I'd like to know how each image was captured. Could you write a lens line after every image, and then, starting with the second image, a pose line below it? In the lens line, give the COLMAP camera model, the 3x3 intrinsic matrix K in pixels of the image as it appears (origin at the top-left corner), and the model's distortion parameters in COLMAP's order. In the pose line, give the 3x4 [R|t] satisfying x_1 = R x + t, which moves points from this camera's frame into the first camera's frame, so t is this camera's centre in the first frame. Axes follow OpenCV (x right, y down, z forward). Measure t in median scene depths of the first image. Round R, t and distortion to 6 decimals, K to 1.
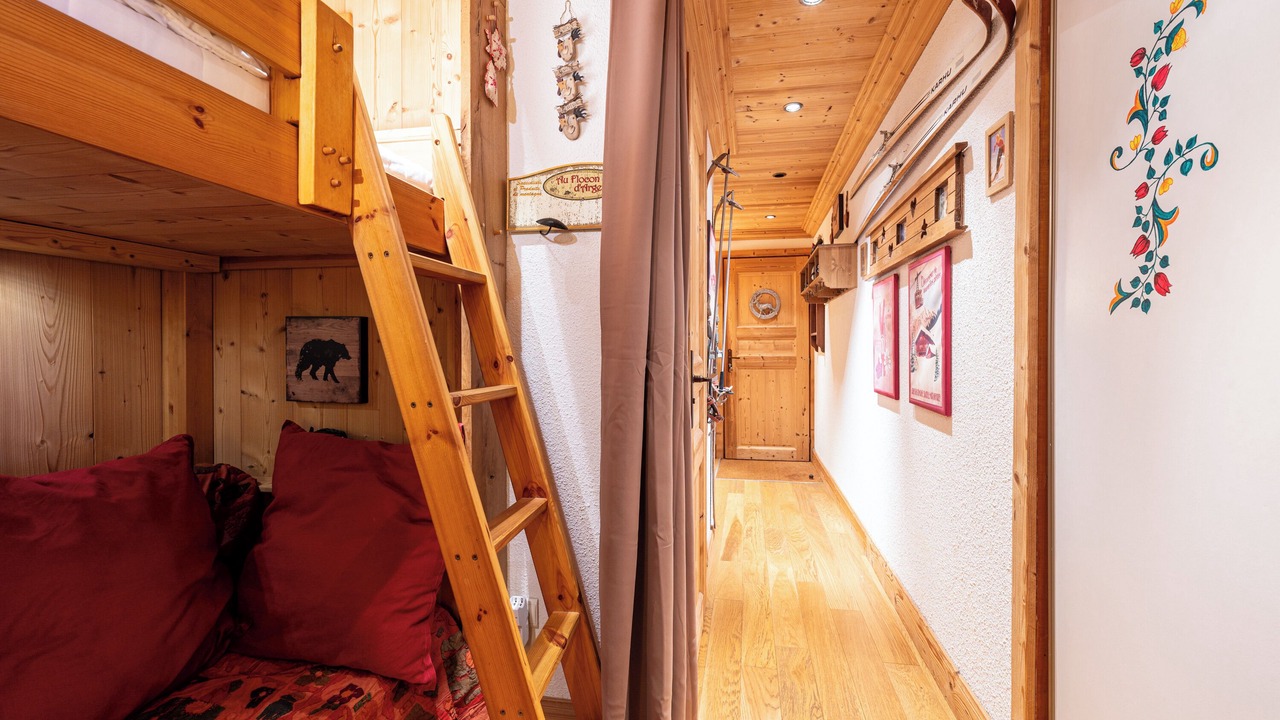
lens RADIAL K [[510.2, 0, 628.4], [0, 510.2, 362.0], [0, 0, 1]] dist [-0.004033, 0.000690]
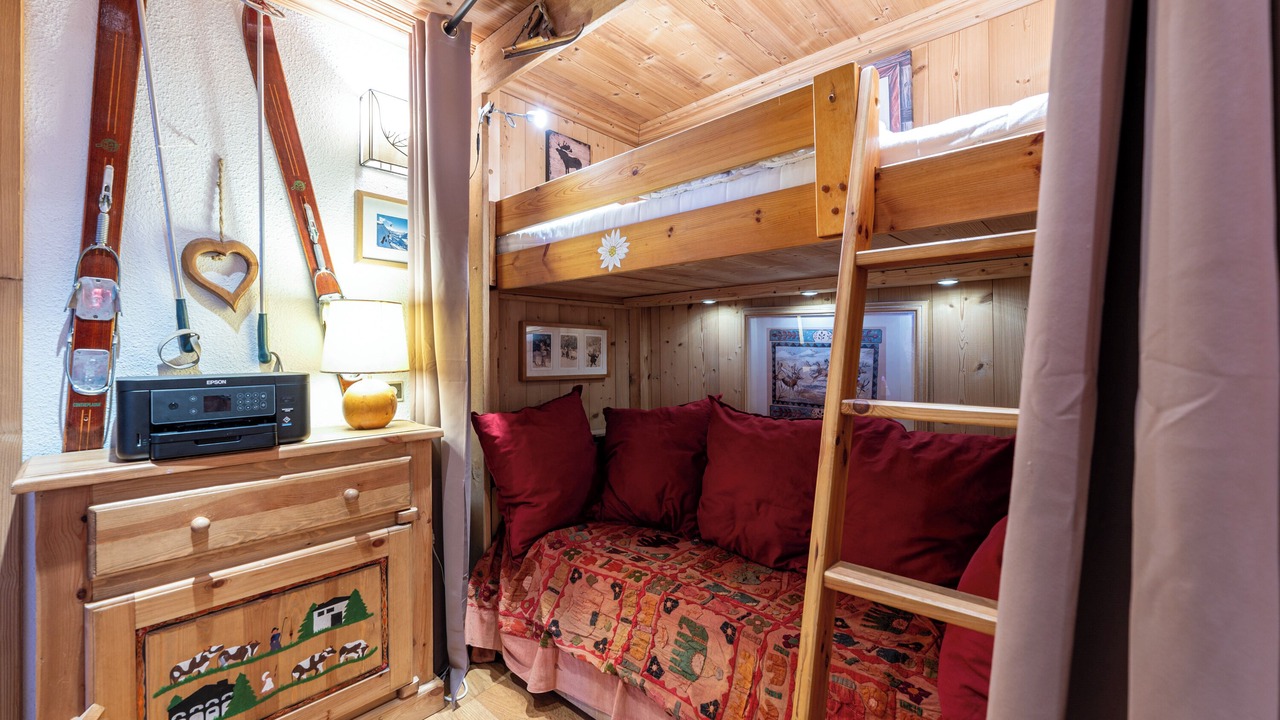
lens RADIAL K [[510.2, 0, 628.4], [0, 510.2, 362.0], [0, 0, 1]] dist [-0.004033, 0.000690]
pose [[-0.504451, 0.022908, -0.863136, 0.460285], [-0.012803, 0.999340, 0.034005, -0.022990], [0.863345, 0.028205, -0.503825, 0.778814]]
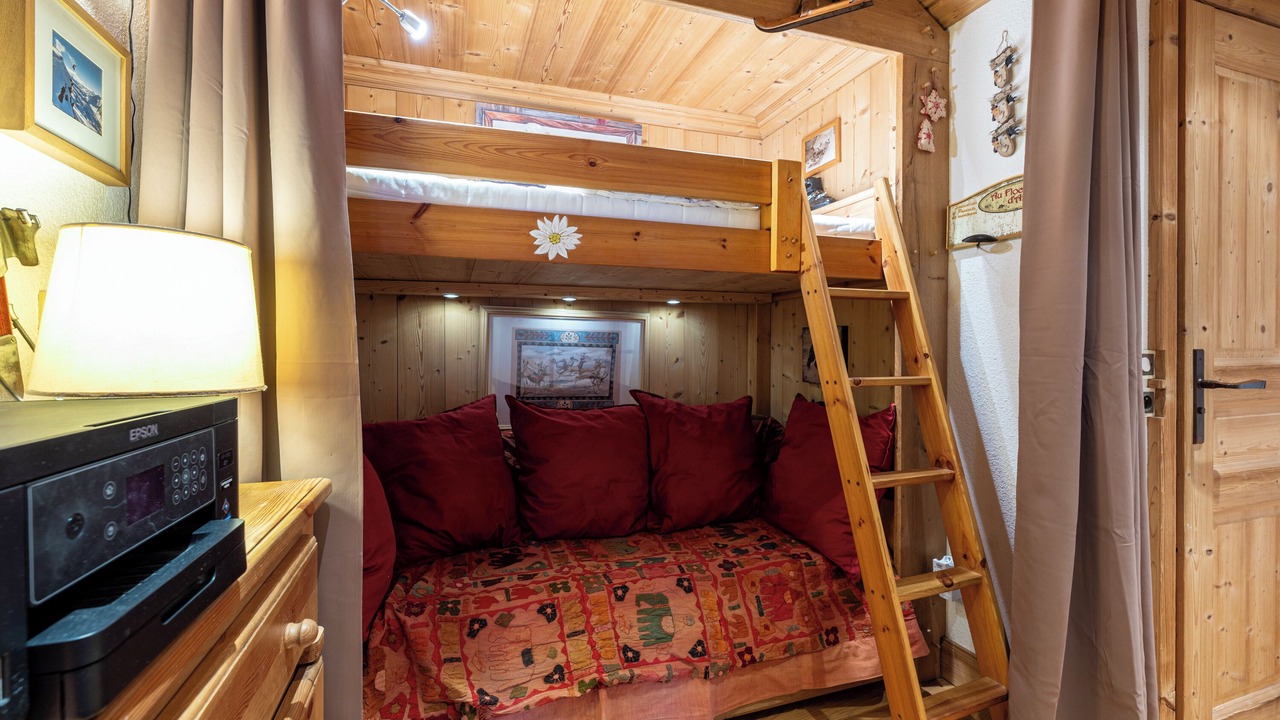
lens RADIAL K [[510.2, 0, 628.4], [0, 510.2, 362.0], [0, 0, 1]] dist [-0.004033, 0.000690]
pose [[0.490761, 0.021301, -0.871034, 0.471617], [-0.018120, 0.999734, 0.014239, 0.004138], [0.871106, 0.008796, 0.491017, -0.250997]]
